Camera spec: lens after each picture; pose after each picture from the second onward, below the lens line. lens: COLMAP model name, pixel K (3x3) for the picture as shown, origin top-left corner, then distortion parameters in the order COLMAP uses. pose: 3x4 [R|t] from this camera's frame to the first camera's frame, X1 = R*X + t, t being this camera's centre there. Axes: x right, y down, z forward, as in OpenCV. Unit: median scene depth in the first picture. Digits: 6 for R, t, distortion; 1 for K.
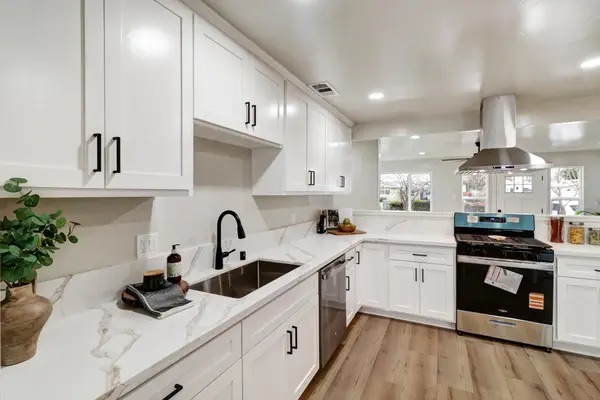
lens RADIAL K [[282.3, 0, 300.6], [0, 282.3, 197.4], [0, 0, 1]] dist [-0.004856, -0.000393]
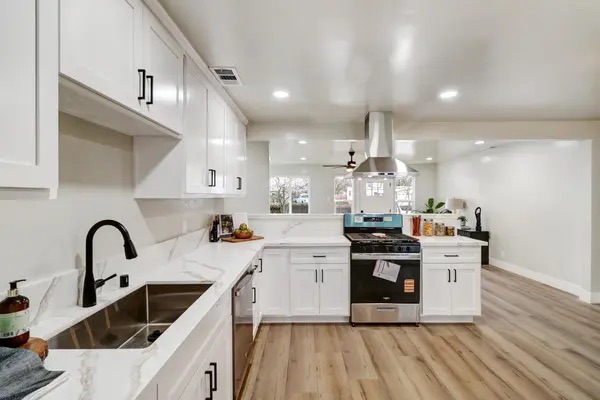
lens RADIAL K [[282.3, 0, 300.6], [0, 282.3, 199.7], [0, 0, 1]] dist [-0.004856, -0.000393]
pose [[0.891127, -0.004511, 0.453733, -0.122349], [0.006330, 0.999977, -0.002491, 0.000734], [-0.453711, 0.005092, 0.891134, 0.136170]]
